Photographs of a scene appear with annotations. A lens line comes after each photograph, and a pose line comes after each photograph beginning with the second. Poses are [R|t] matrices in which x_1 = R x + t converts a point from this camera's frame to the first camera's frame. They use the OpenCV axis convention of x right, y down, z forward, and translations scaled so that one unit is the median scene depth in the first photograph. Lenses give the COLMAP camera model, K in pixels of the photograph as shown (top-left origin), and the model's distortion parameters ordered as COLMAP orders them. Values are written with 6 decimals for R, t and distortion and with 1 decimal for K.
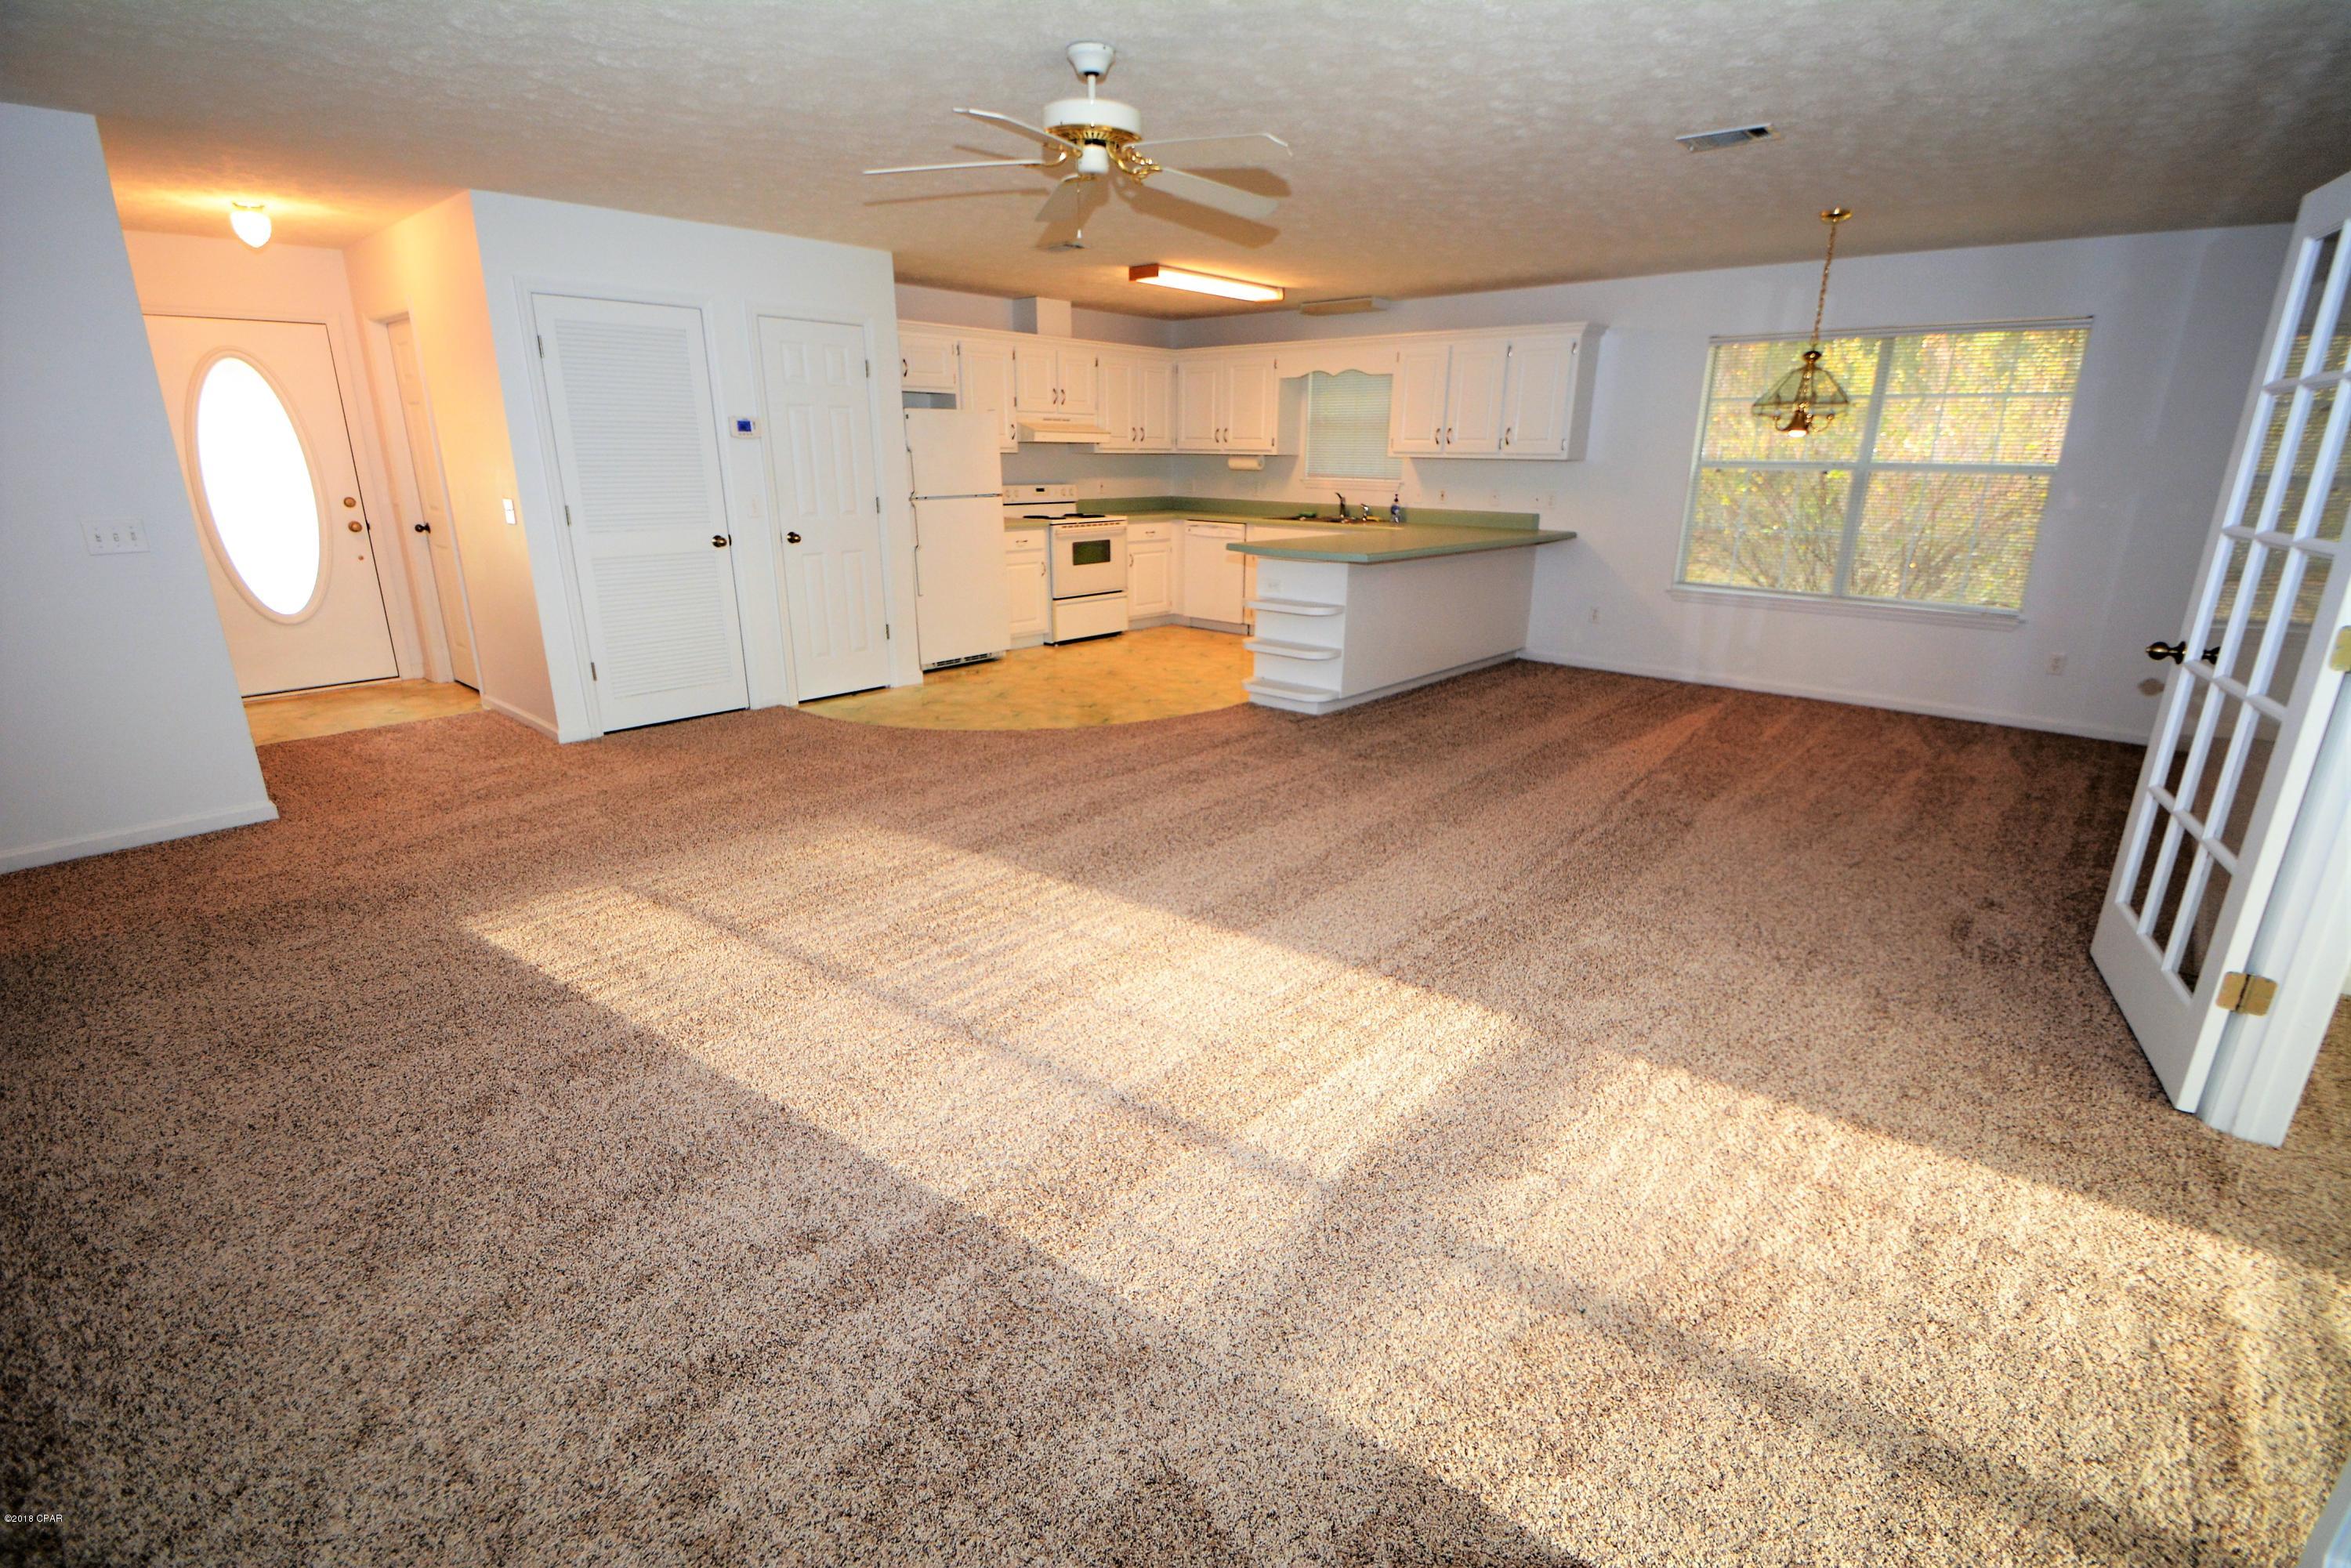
lens RADIAL K [[1058.9, 0, 1183.1], [0, 1058.9, 786.7], [0, 0, 1]] dist [-0.001837, -0.000609]
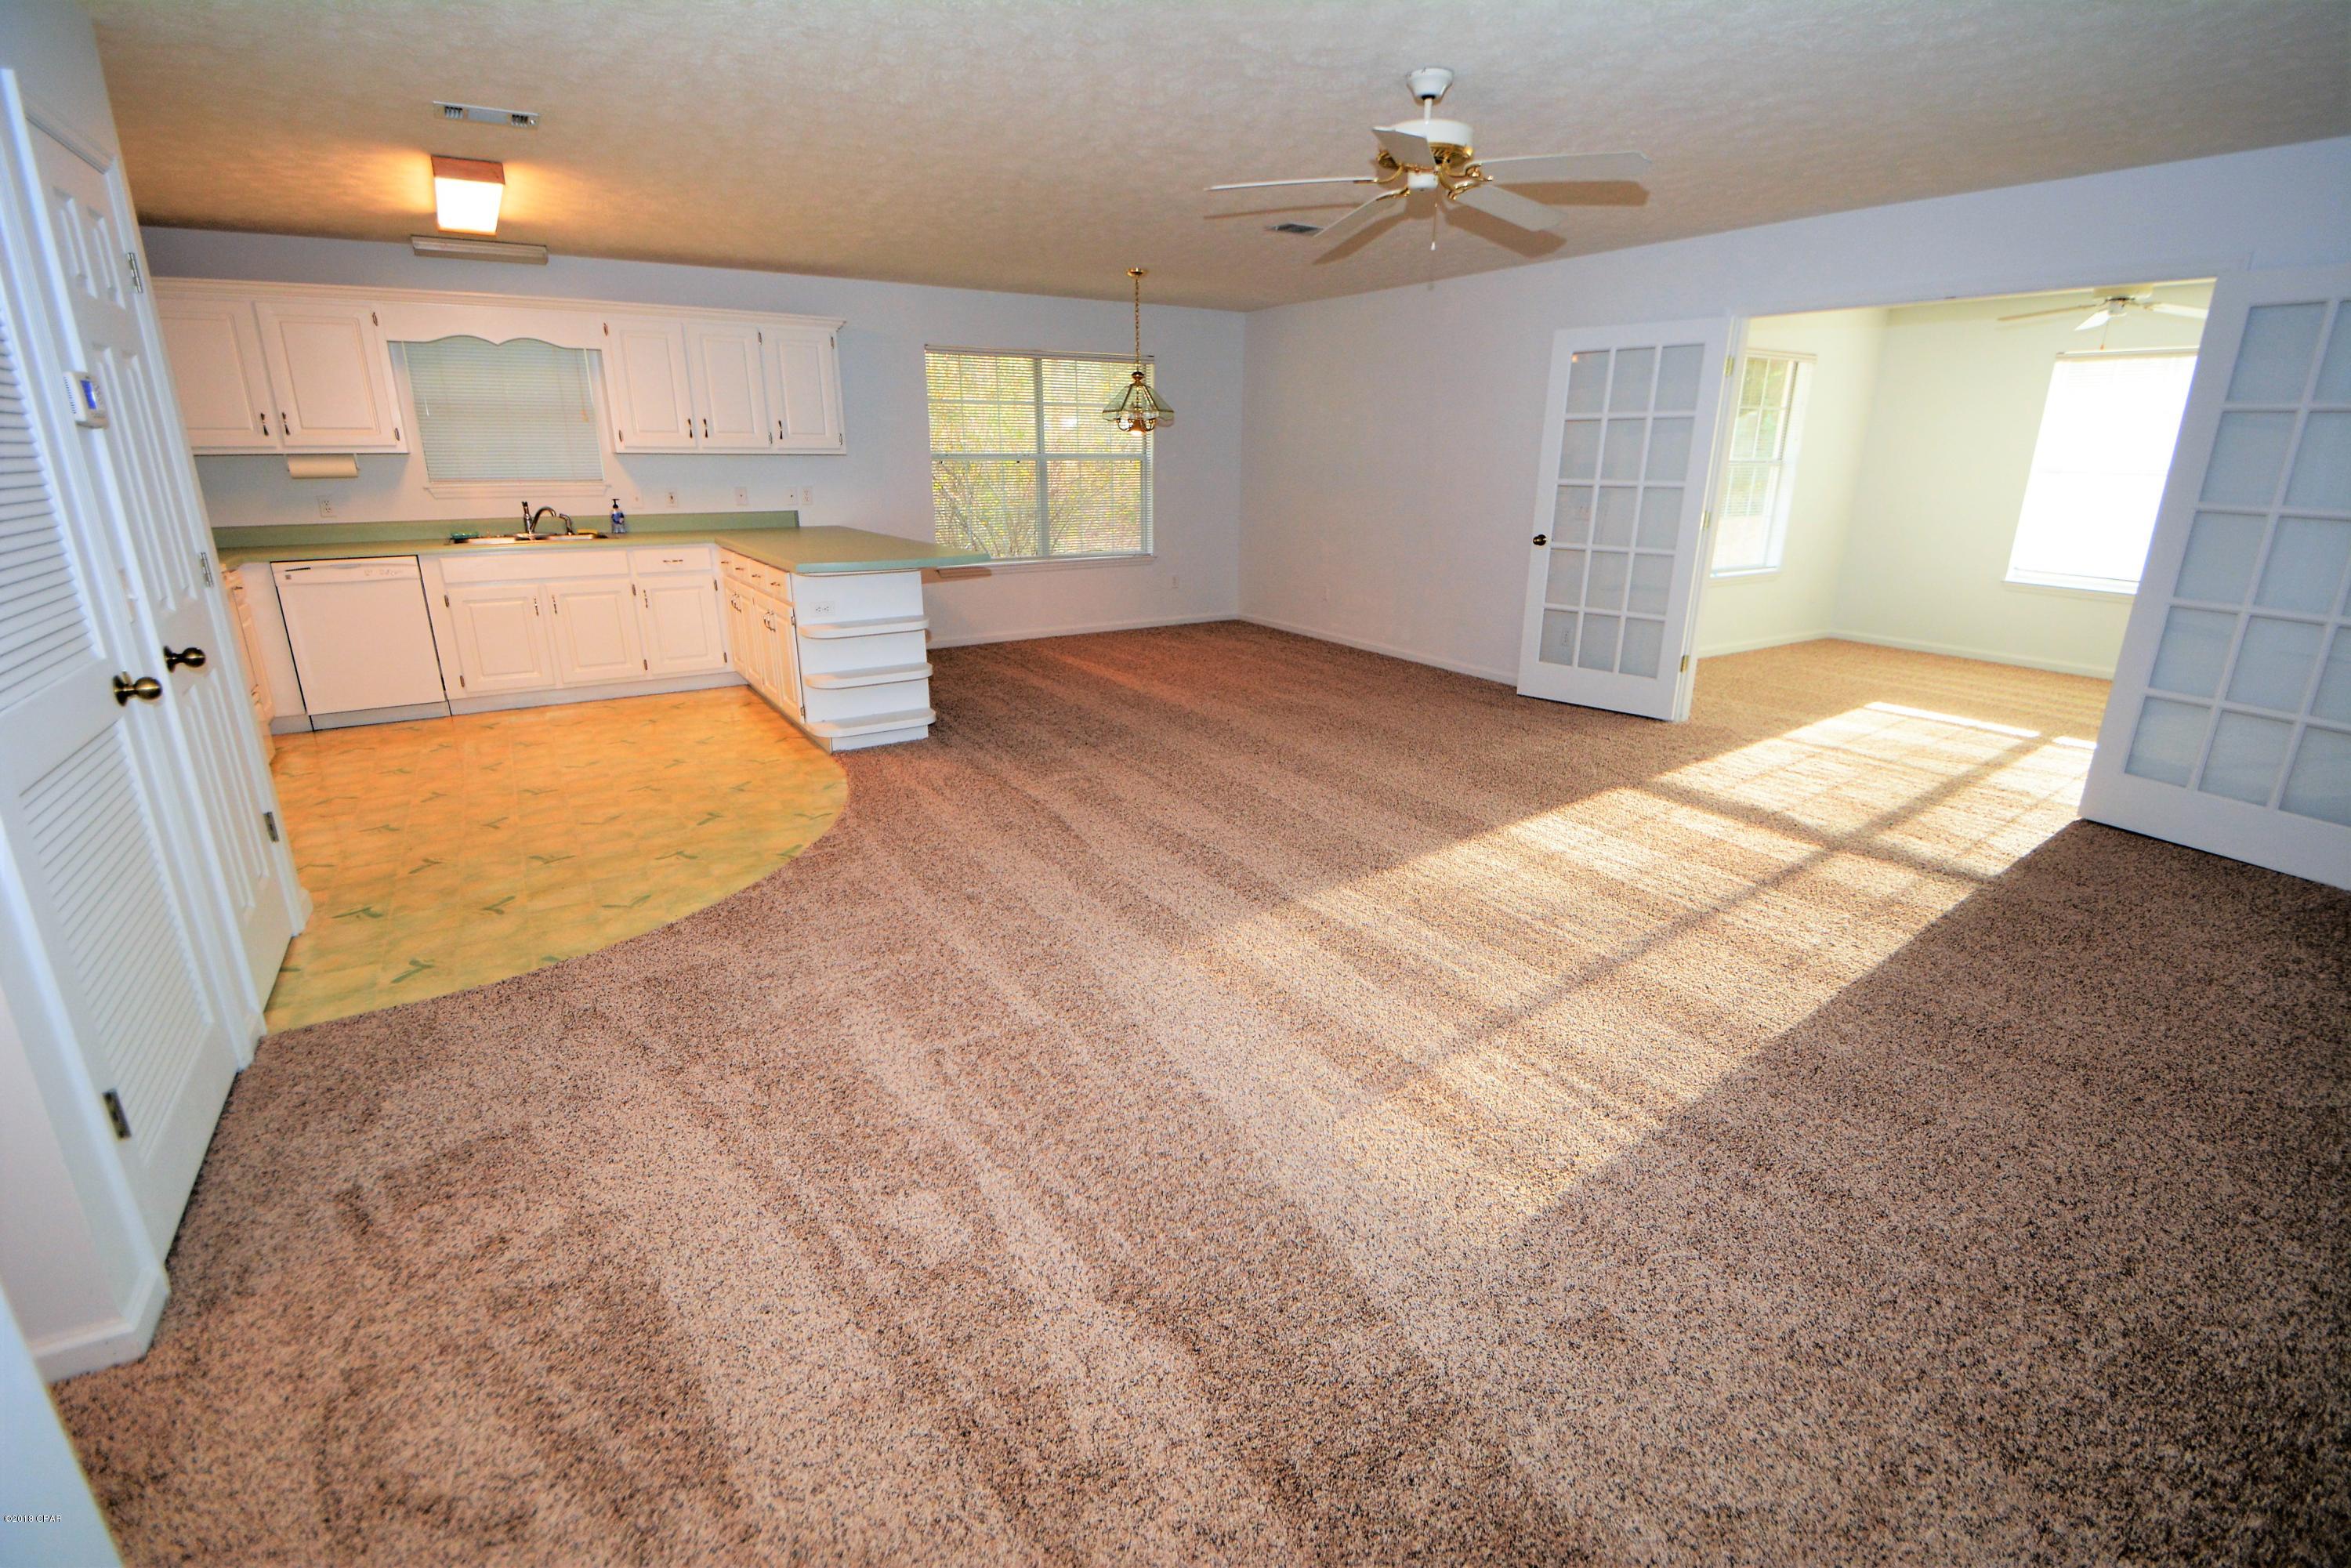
lens RADIAL K [[1058.9, 0, 1183.1], [0, 1058.9, 786.7], [0, 0, 1]] dist [-0.001837, -0.000609]
pose [[0.283246, -0.298846, 0.911297, -0.802886], [0.291175, 0.932155, 0.215185, -0.196320], [-0.913777, 0.204396, 0.351046, 0.597289]]
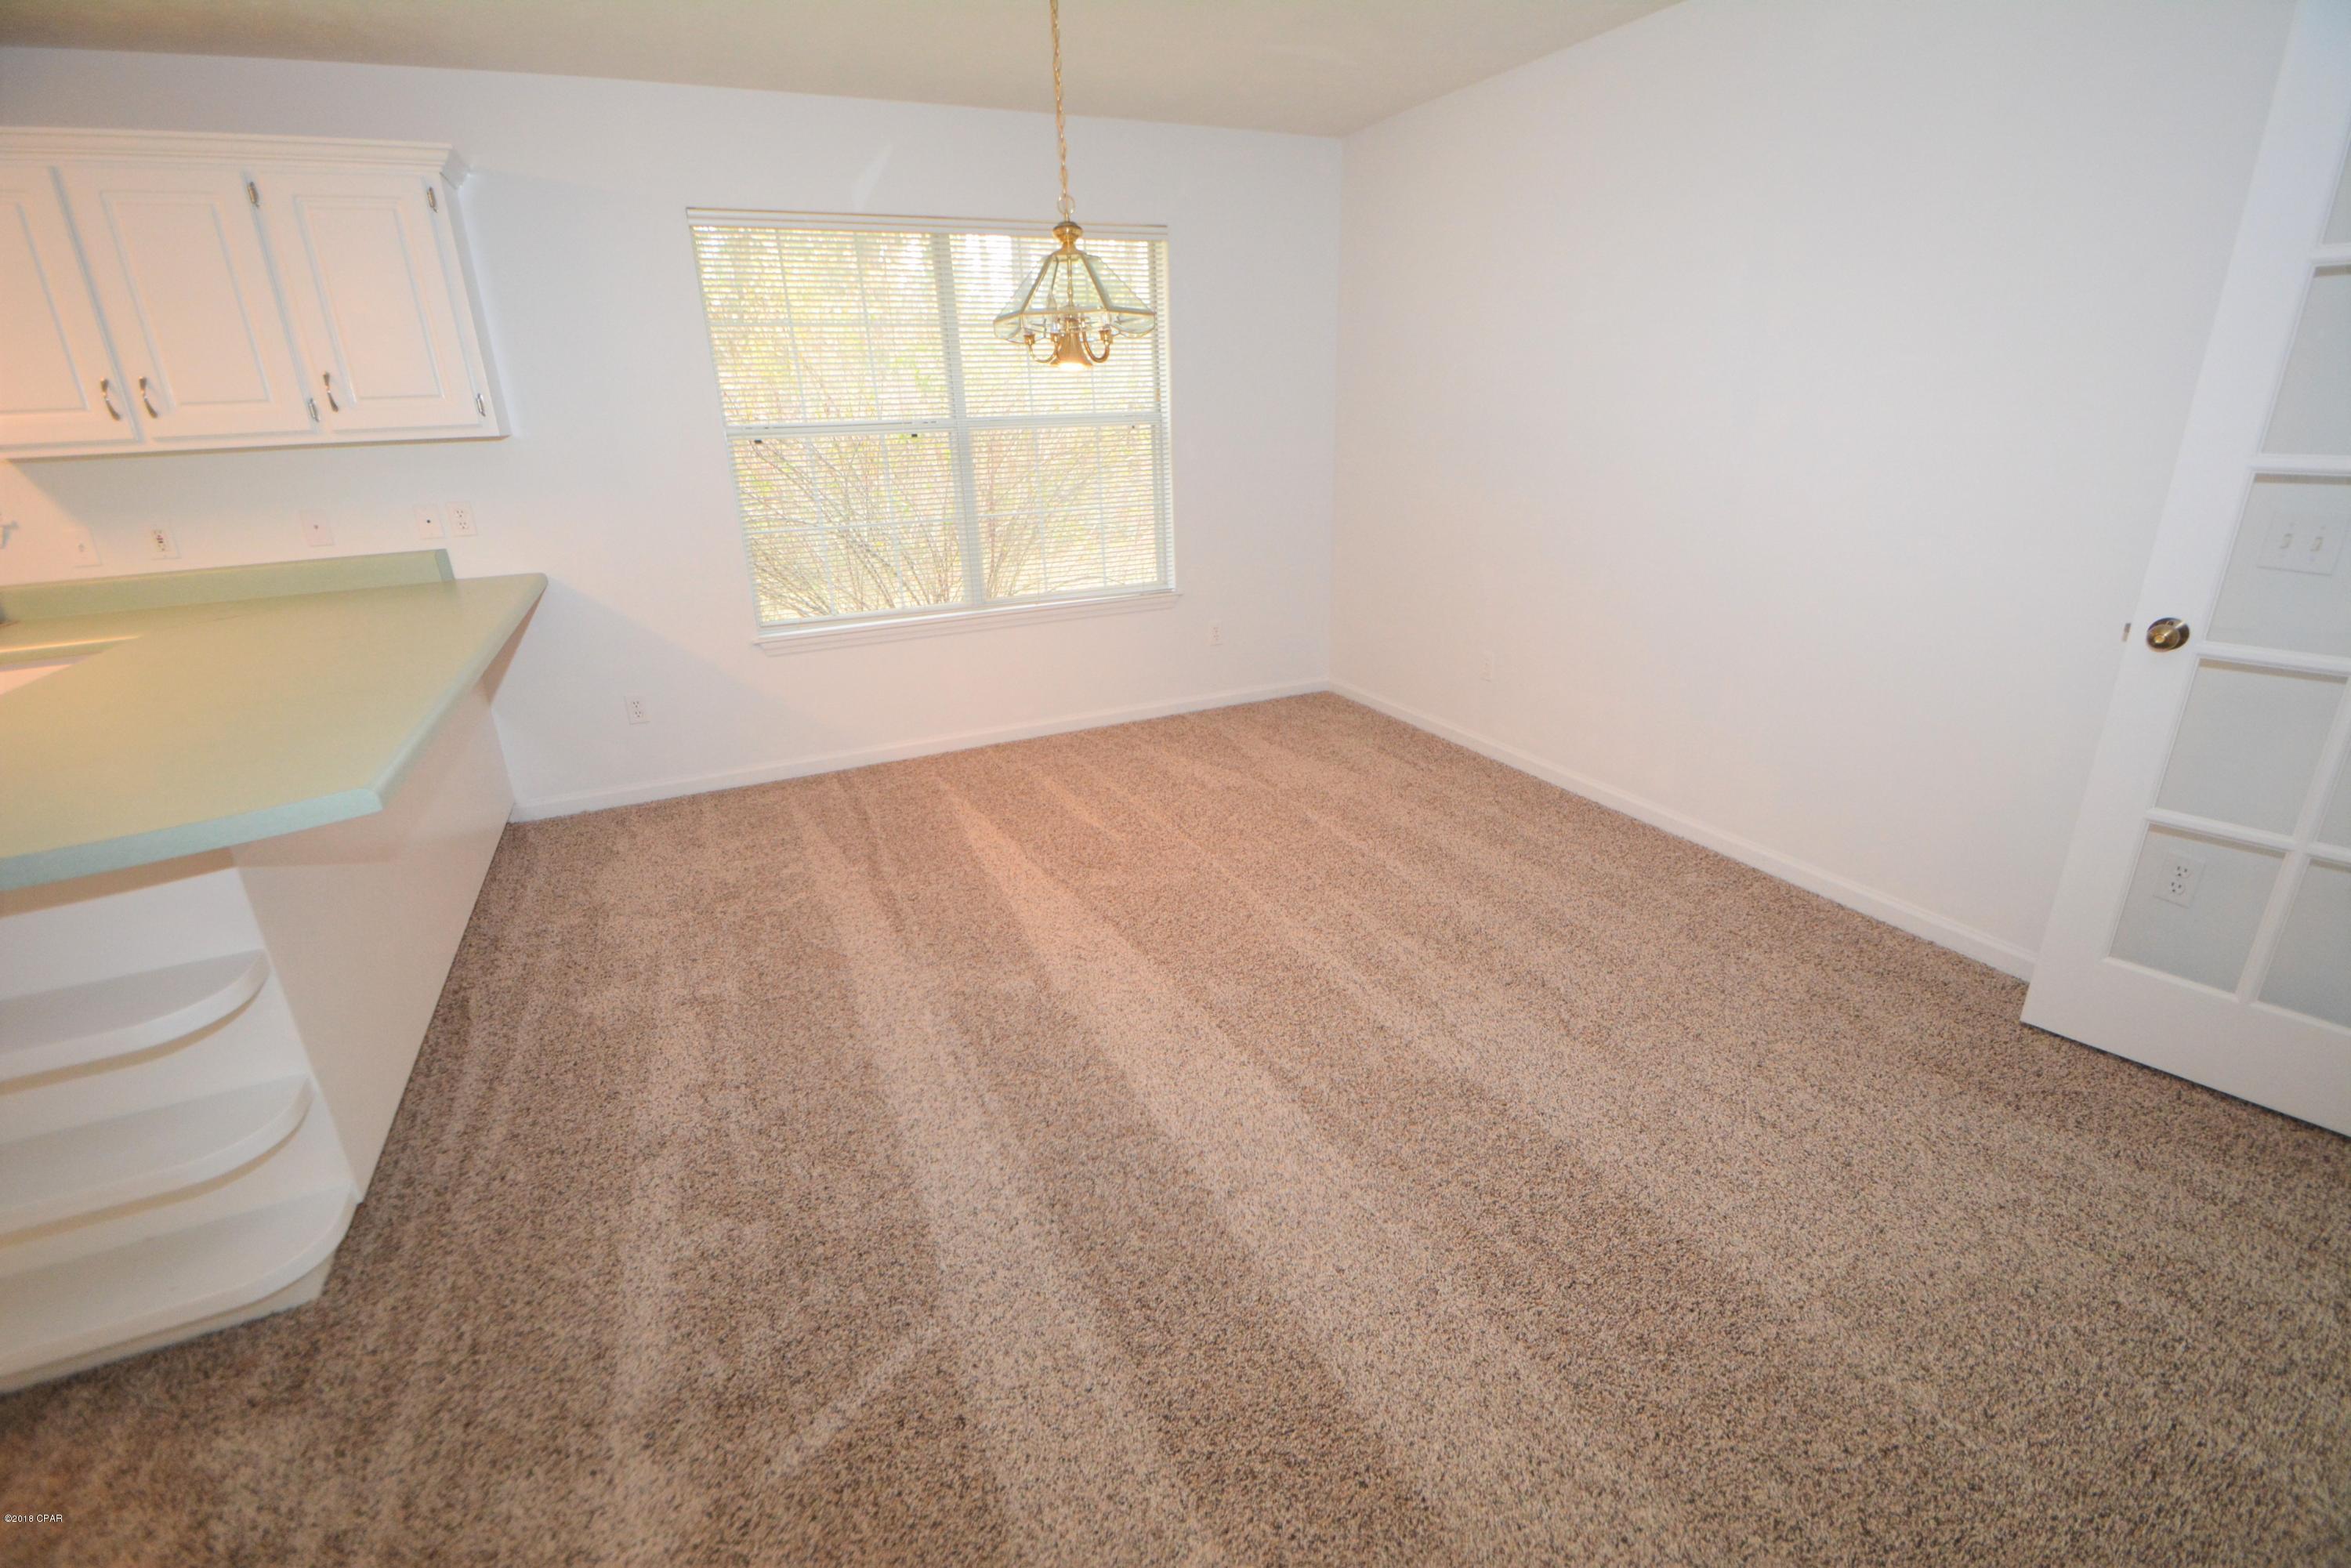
lens RADIAL K [[1058.9, 0, 1183.1], [0, 1058.9, 786.7], [0, 0, 1]] dist [-0.001837, -0.000609]
pose [[0.393684, -0.332382, 0.857050, 0.010300], [0.313321, 0.925030, 0.214823, -0.234148], [-0.864200, 0.183960, 0.468312, 0.745228]]
